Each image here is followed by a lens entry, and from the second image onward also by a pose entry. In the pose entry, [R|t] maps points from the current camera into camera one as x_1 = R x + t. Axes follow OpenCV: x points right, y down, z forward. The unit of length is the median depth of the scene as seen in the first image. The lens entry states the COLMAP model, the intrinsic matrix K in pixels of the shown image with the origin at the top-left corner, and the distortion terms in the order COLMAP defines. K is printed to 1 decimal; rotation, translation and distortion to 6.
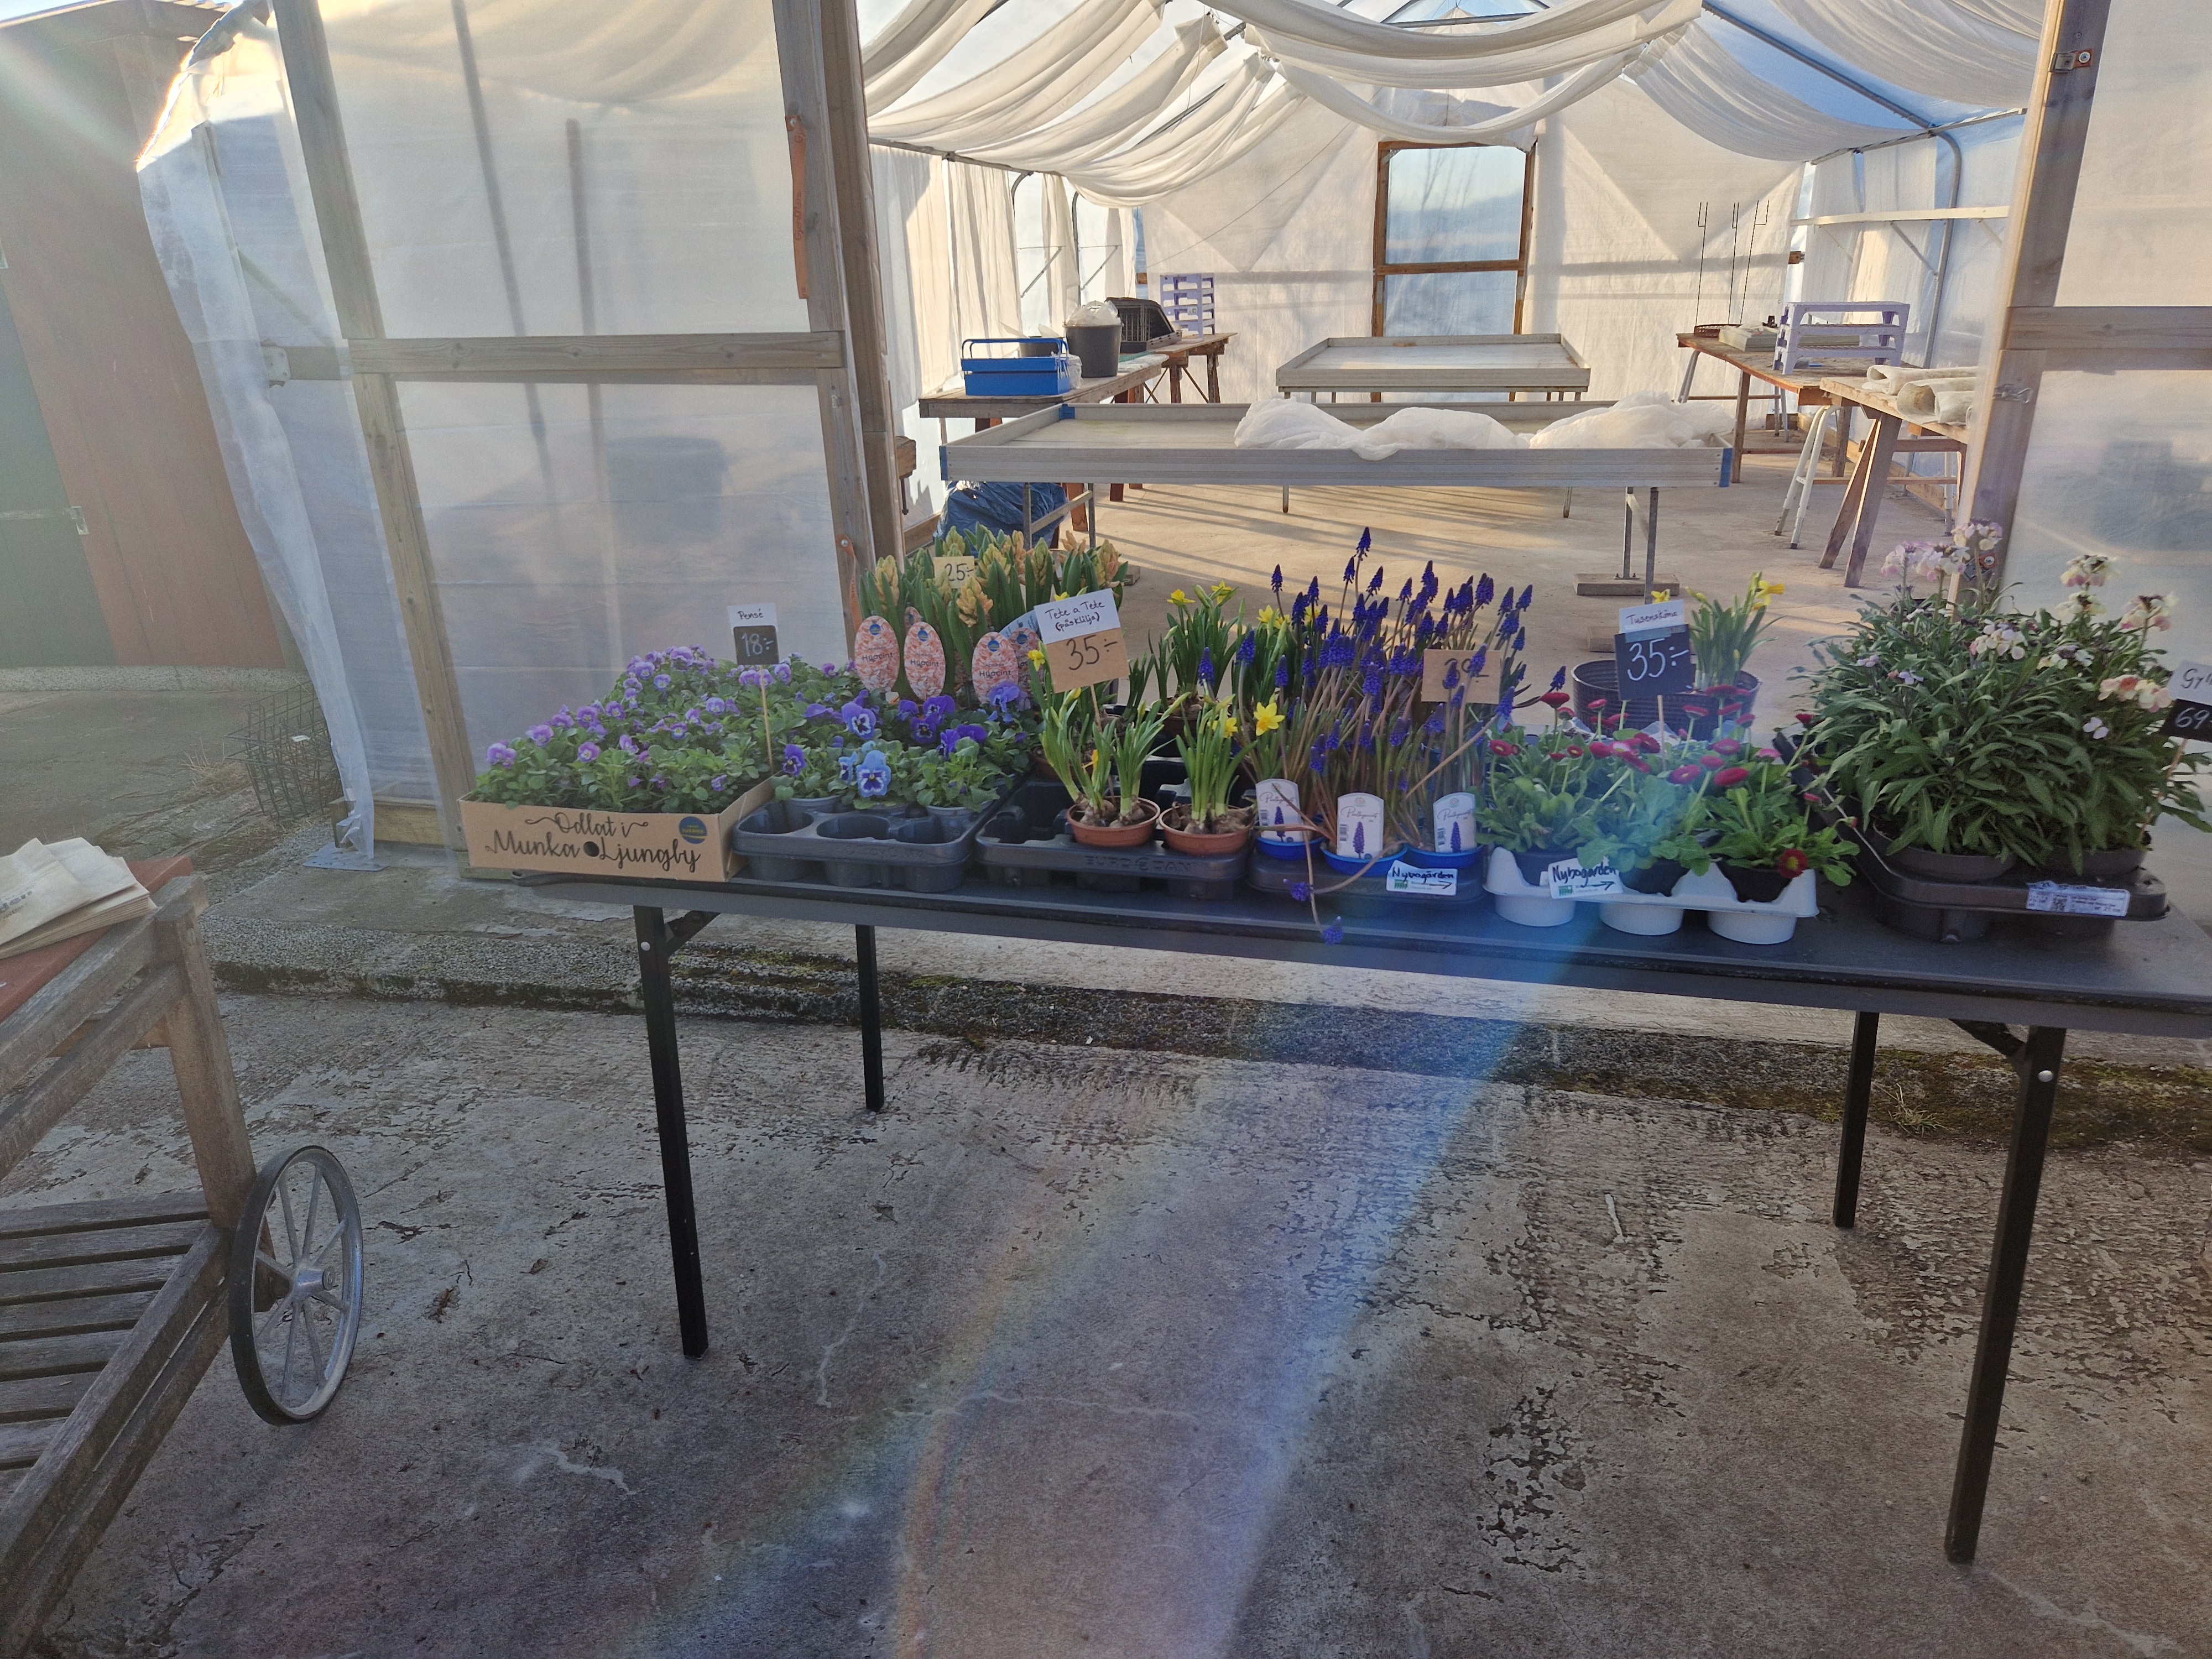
lens RADIAL K [[1492.4, 0, 1109.6], [0, 1492.4, 827.6], [0, 0, 1]] dist [0.029973, -0.004558]
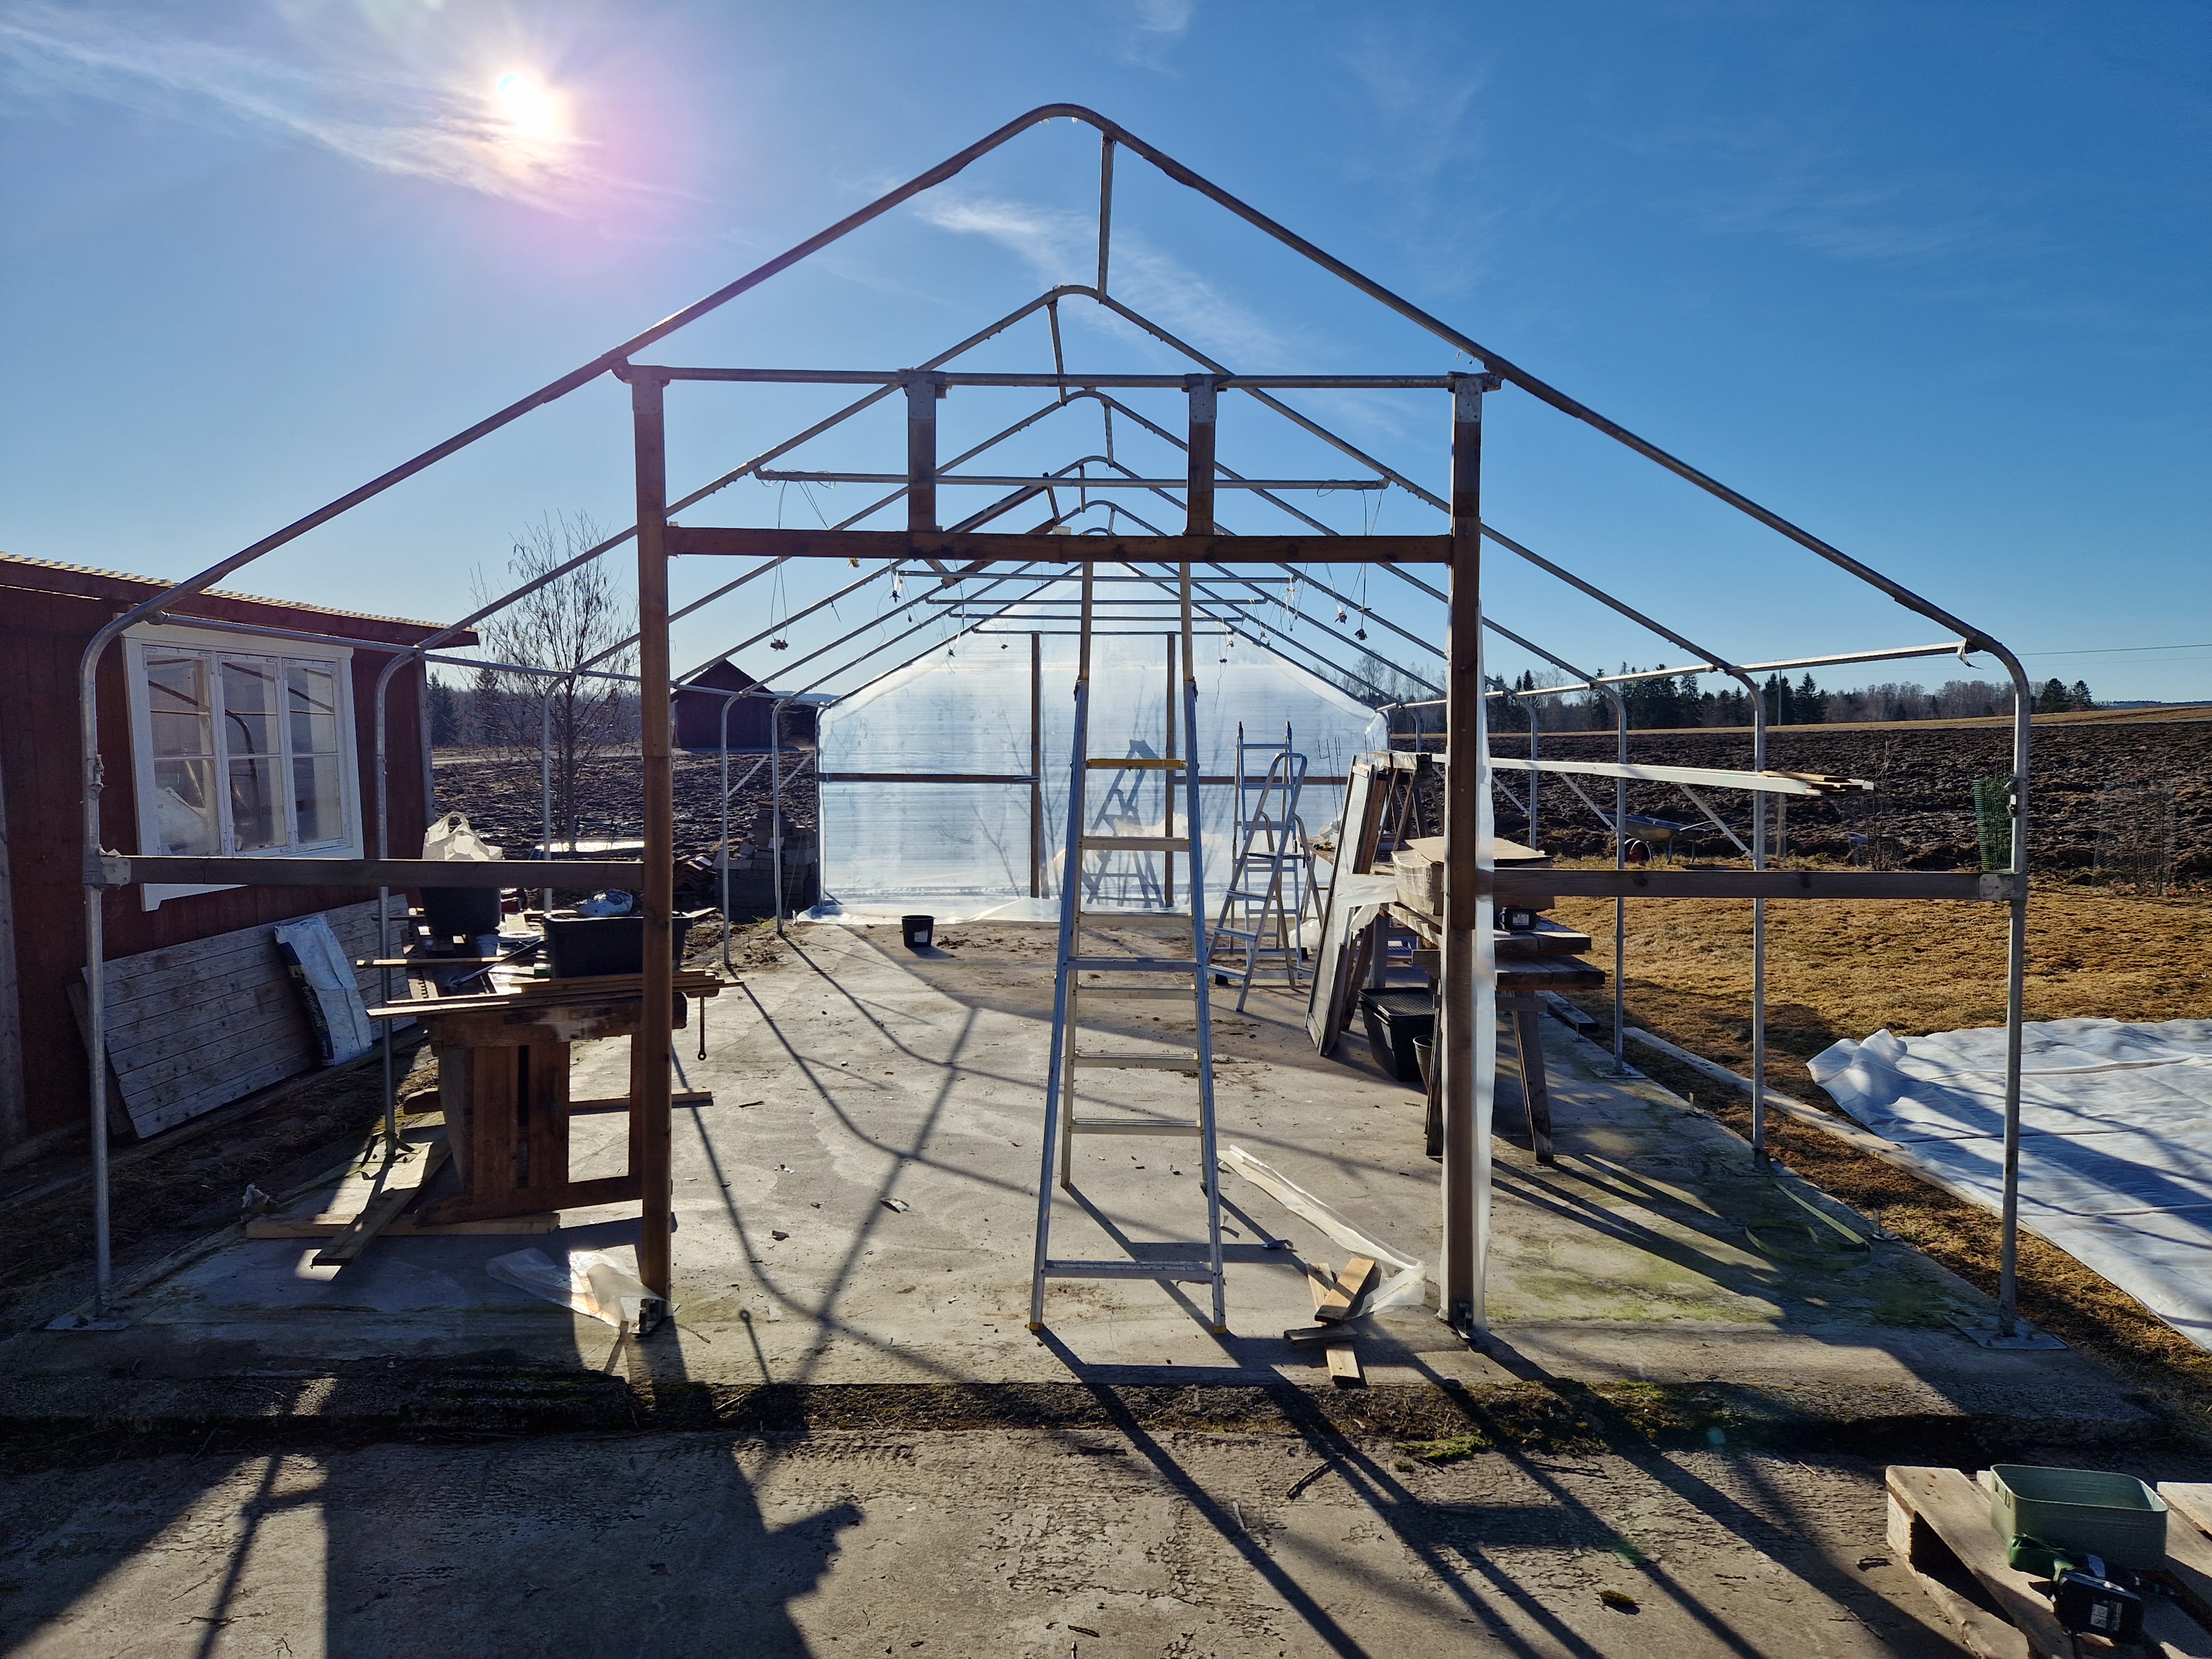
lens RADIAL K [[1492.4, 0, 1106.6], [0, 1492.4, 829.1], [0, 0, 1]] dist [0.029973, -0.004558]
pose [[0.977739, 0.017692, 0.209078, -0.061860], [0.046666, 0.953147, -0.298885, 0.069890], [-0.204570, 0.301989, 0.931104, -0.373279]]
